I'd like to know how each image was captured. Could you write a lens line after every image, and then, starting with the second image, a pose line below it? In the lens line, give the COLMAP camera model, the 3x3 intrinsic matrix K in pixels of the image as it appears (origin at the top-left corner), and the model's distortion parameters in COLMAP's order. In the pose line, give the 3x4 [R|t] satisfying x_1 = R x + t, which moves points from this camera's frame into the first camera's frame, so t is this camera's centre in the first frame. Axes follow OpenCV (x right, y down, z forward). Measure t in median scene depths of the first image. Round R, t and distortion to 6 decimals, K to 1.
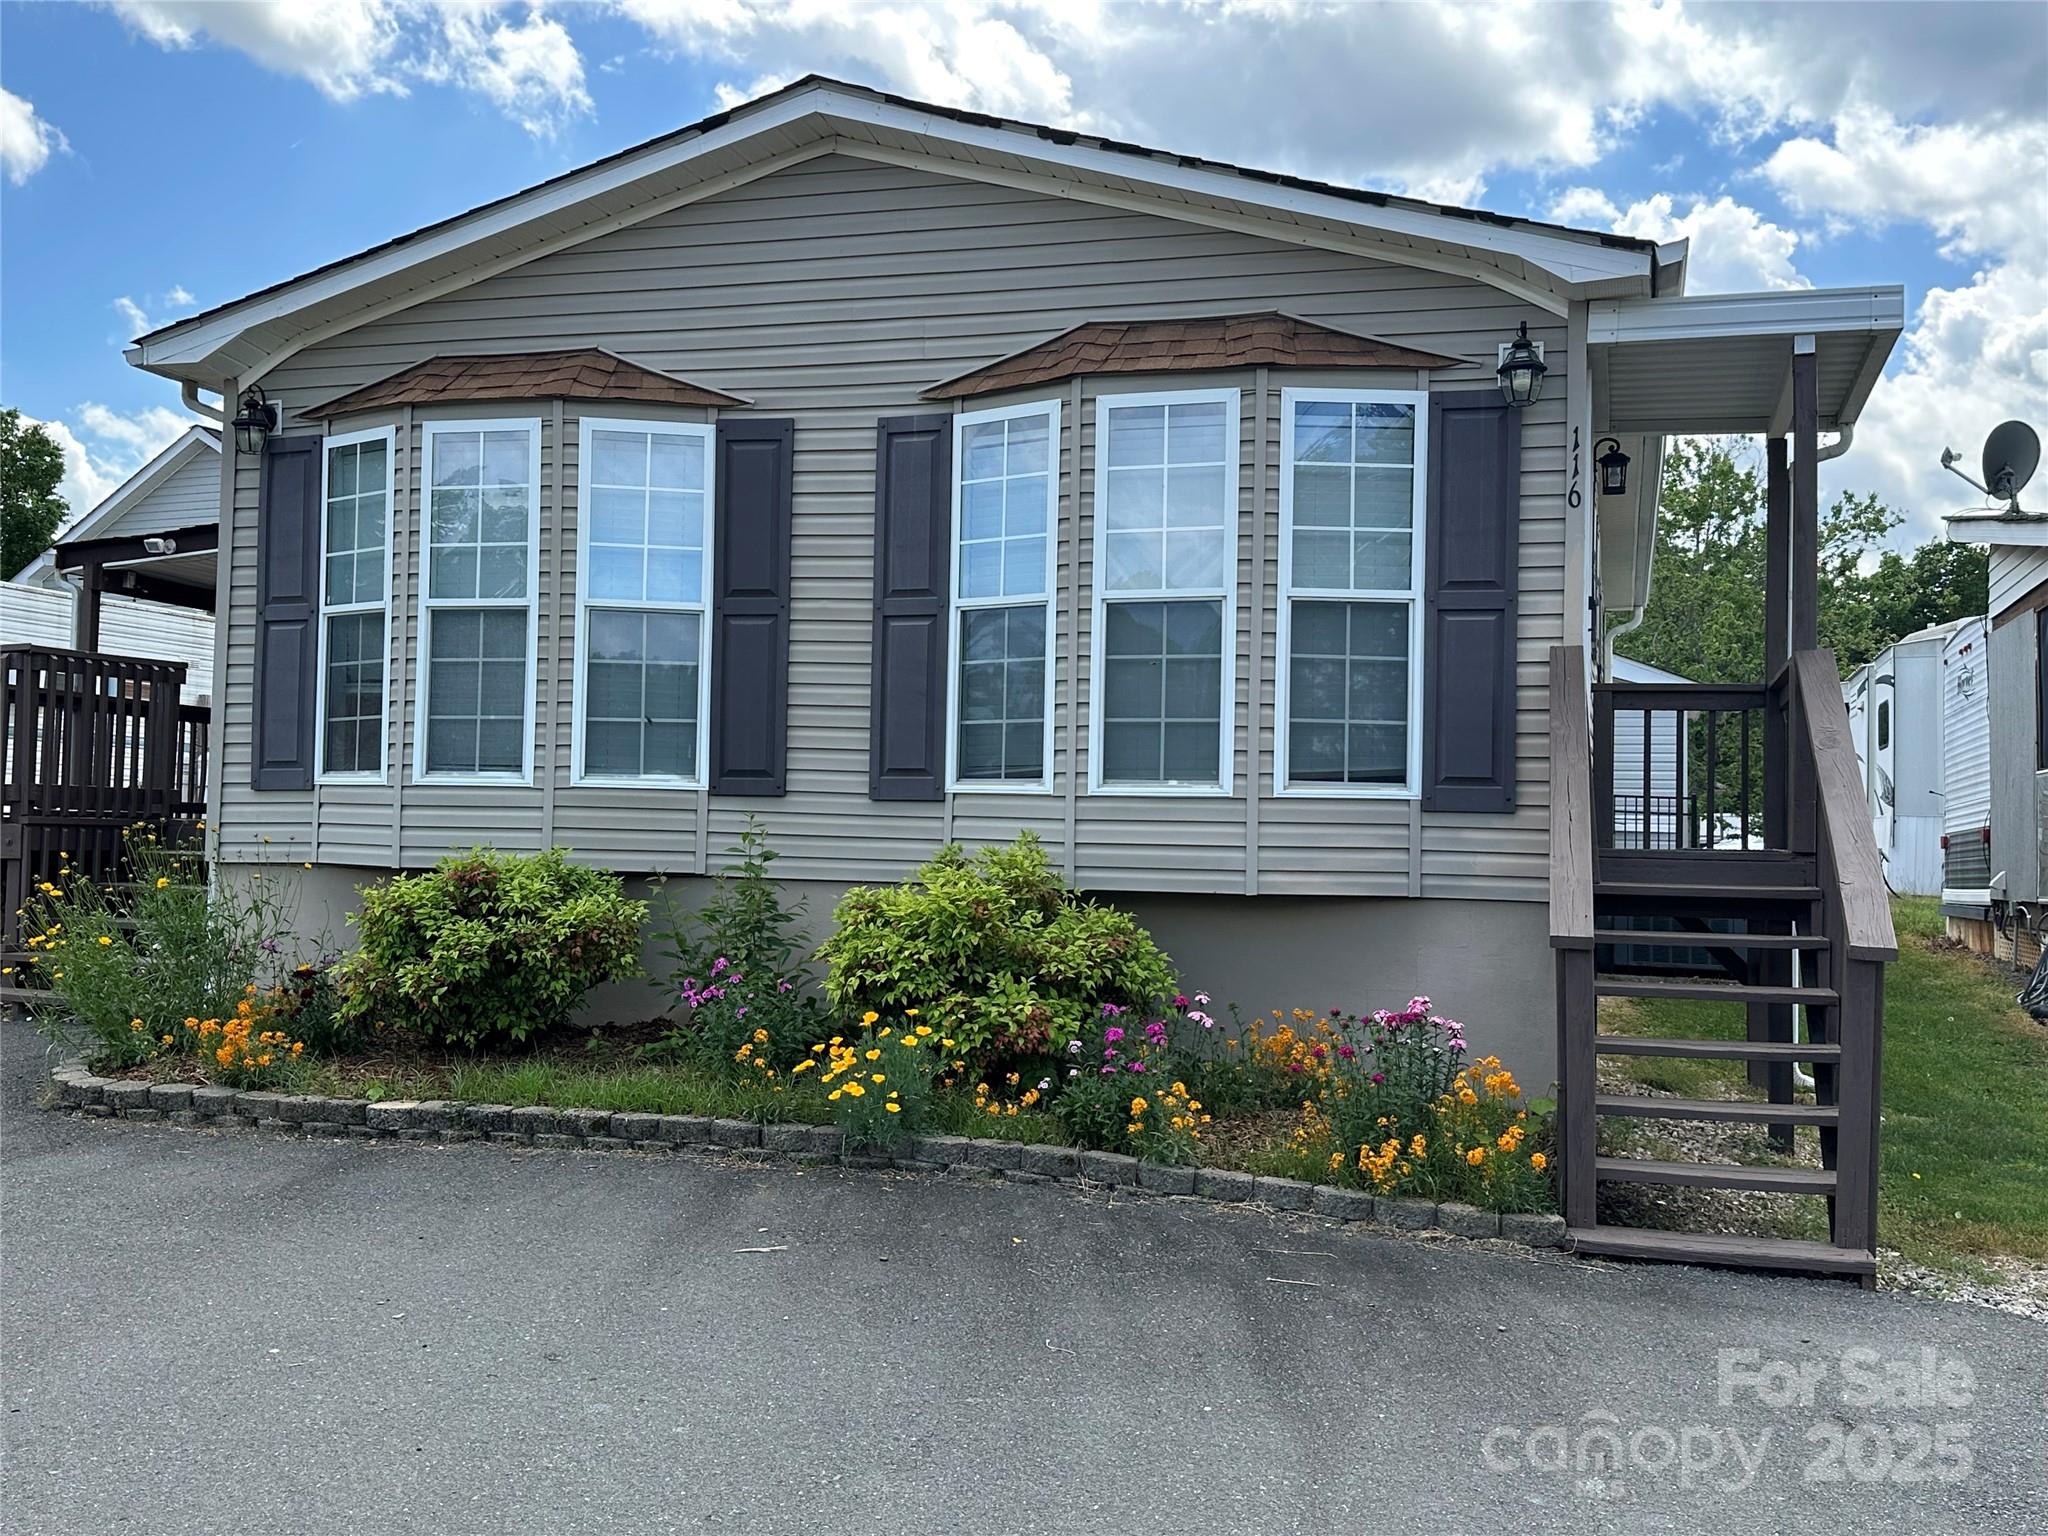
lens RADIAL K [[1429.1, 0, 1024.0], [0, 1429.1, 768.0], [0, 0, 1]] dist [0.001830, 0.000577]
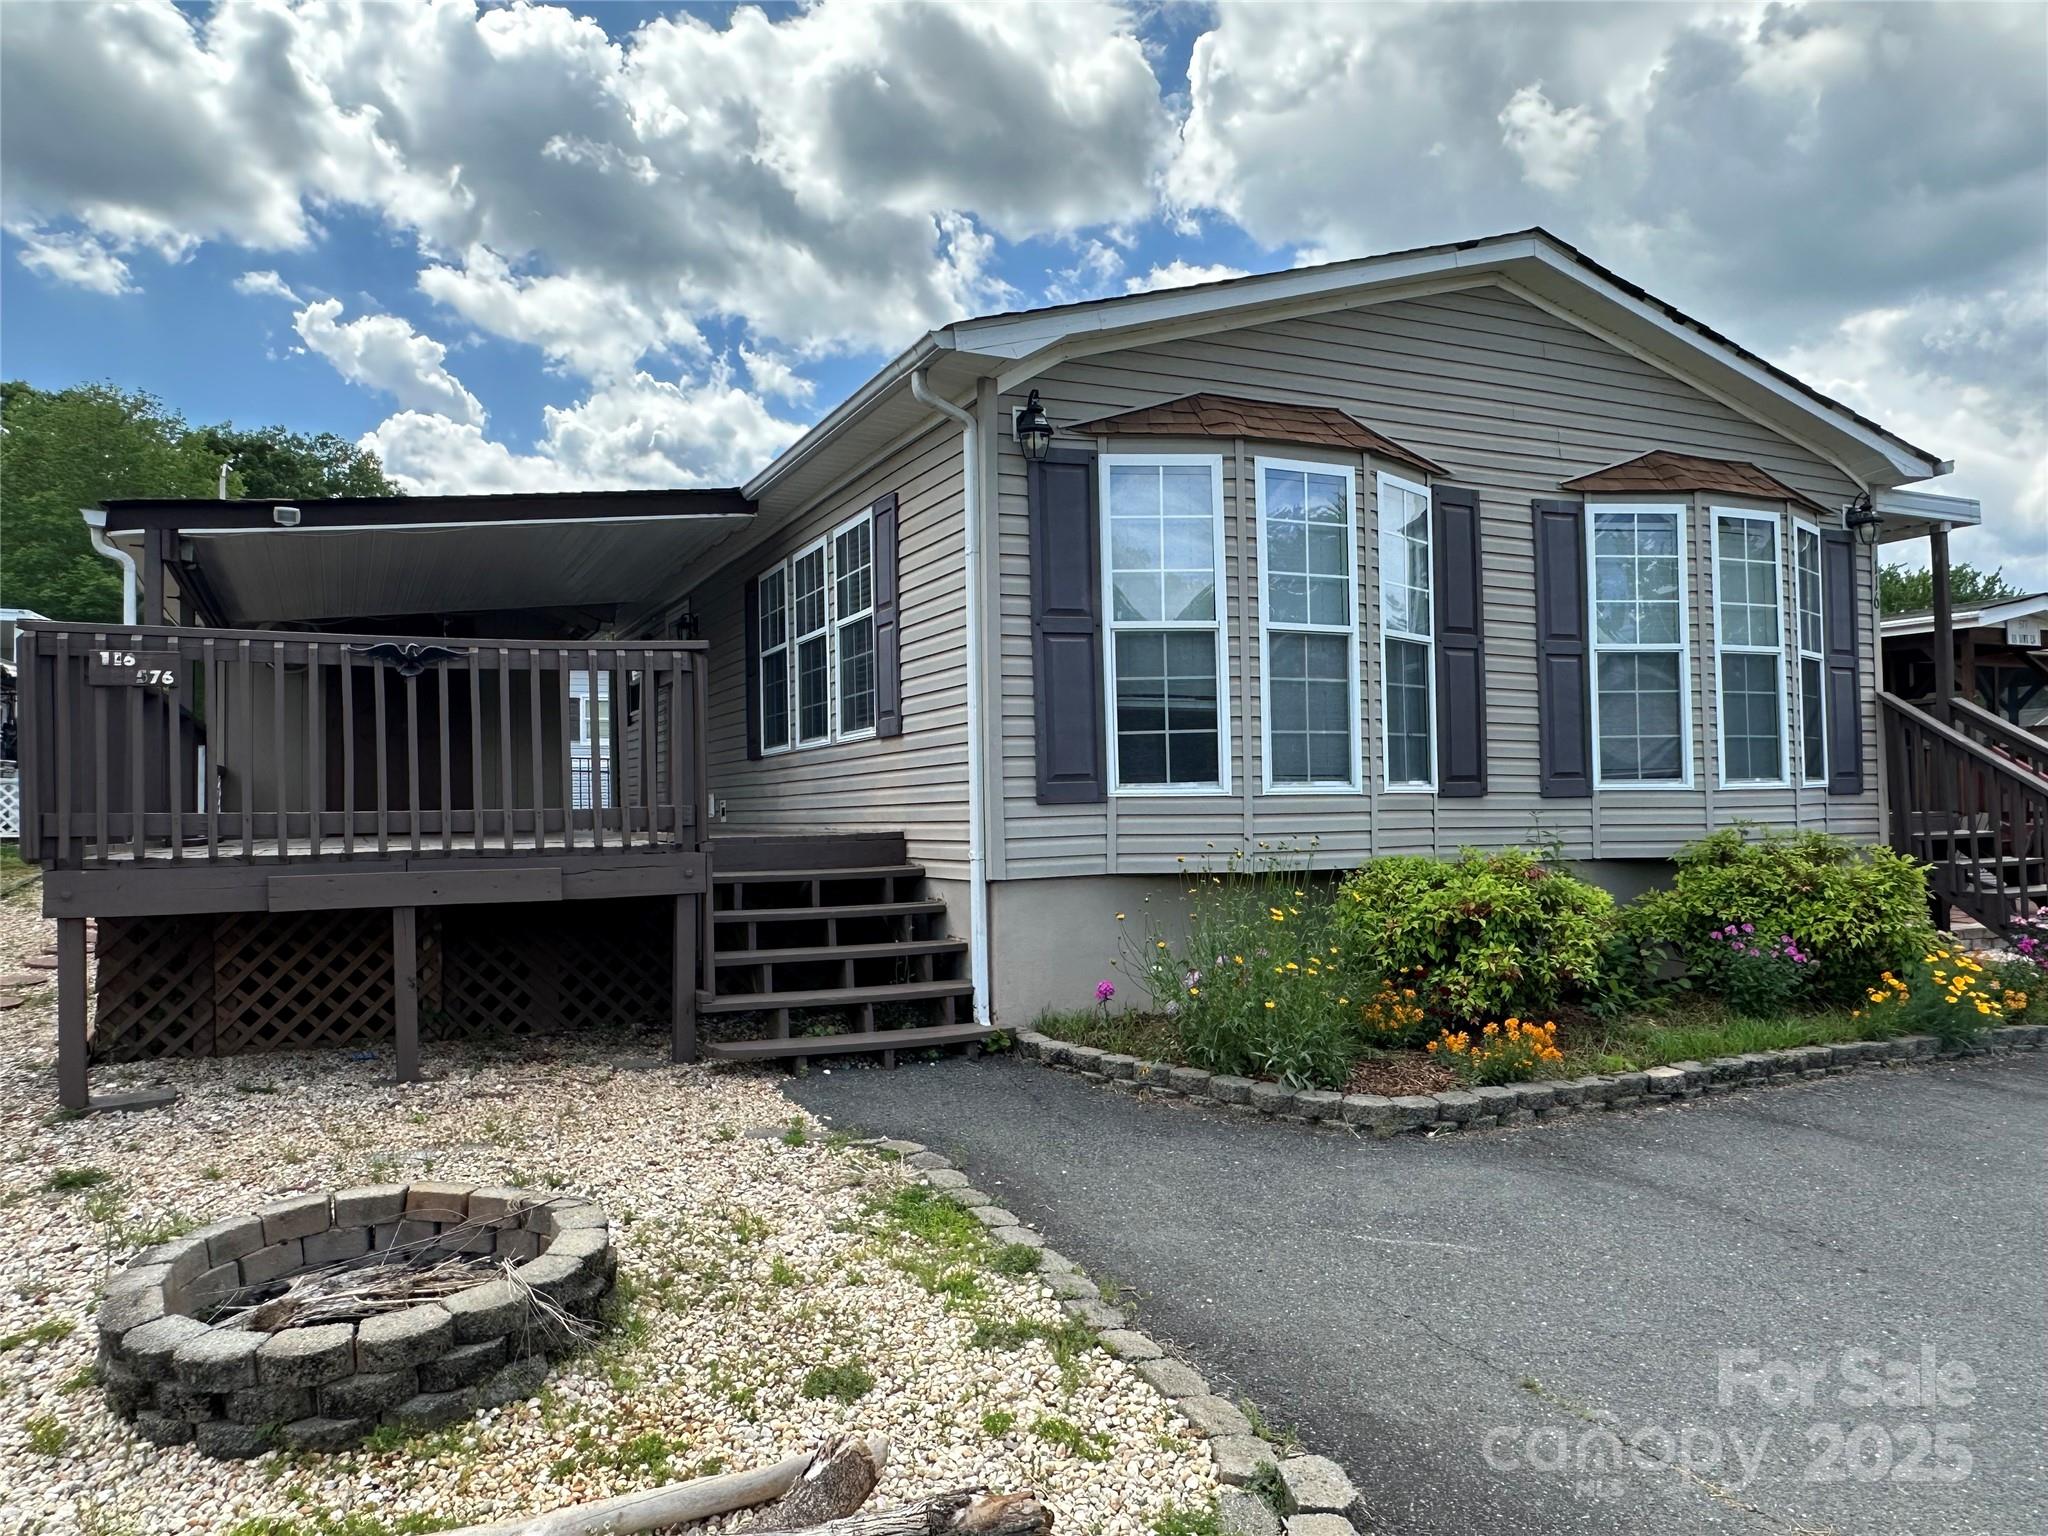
lens RADIAL K [[1443.6, 0, 1024.0], [0, 1443.6, 768.0], [0, 0, 1]] dist [-0.002856, -0.002158]
pose [[0.793655, -0.011404, 0.608261, -1.222875], [0.012439, 0.999919, 0.002516, -0.012722], [-0.608241, 0.005569, 0.793733, 0.248240]]
